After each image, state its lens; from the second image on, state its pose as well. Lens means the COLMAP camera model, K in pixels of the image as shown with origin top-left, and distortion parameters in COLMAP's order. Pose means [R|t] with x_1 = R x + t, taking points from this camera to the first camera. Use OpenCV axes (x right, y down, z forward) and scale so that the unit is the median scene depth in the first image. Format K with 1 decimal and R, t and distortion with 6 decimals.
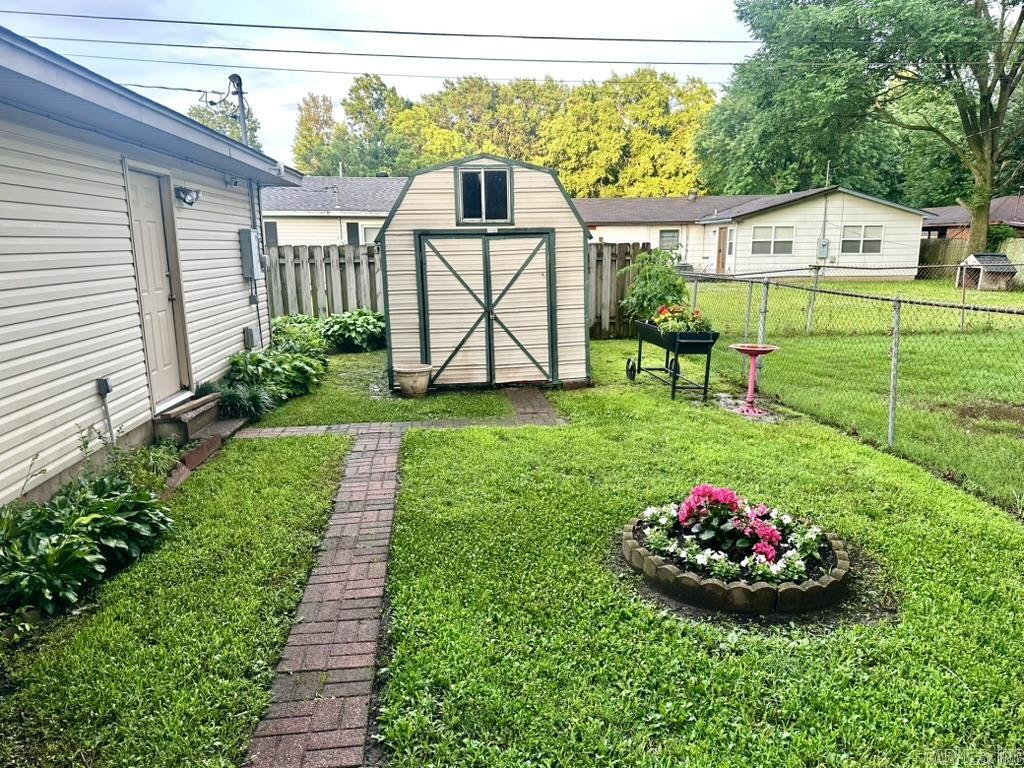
lens RADIAL K [[717.0, 0, 508.8], [0, 717.0, 385.4], [0, 0, 1]] dist [0.172584, -0.295520]
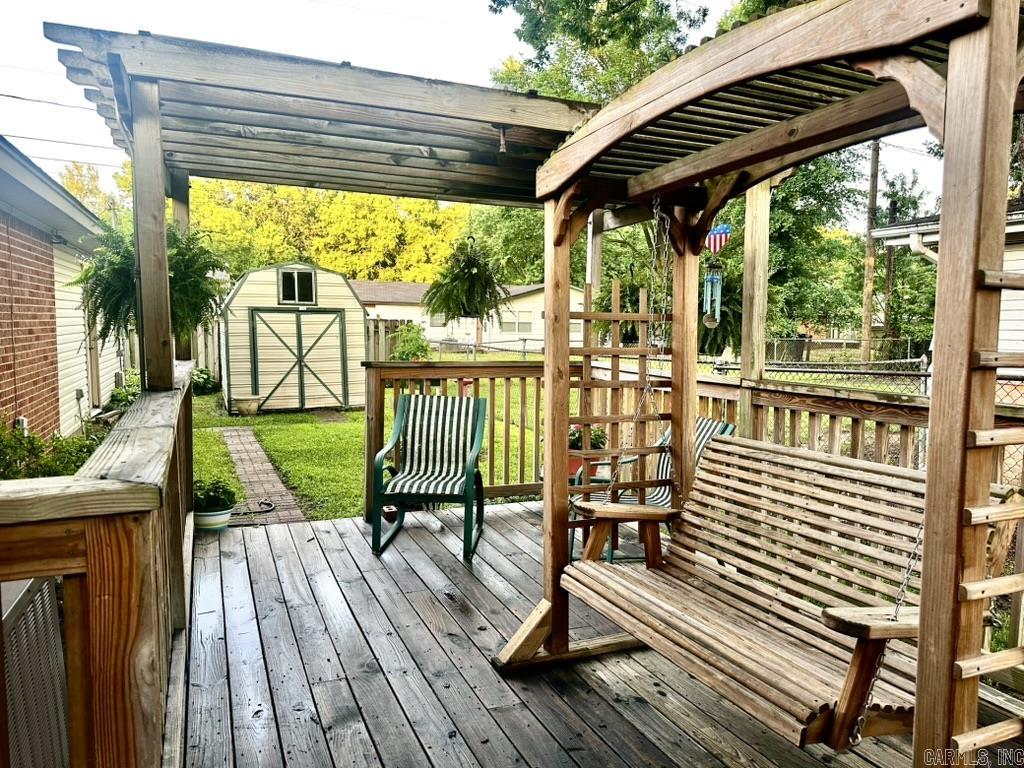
lens RADIAL K [[717.0, 0, 508.8], [0, 717.0, 385.4], [0, 0, 1]] dist [0.172584, -0.295520]
pose [[0.956044, -0.004158, 0.293195, -0.056140], [0.034531, 0.994538, -0.098496, 0.113630], [-0.291184, 0.104291, 0.950965, -0.570546]]
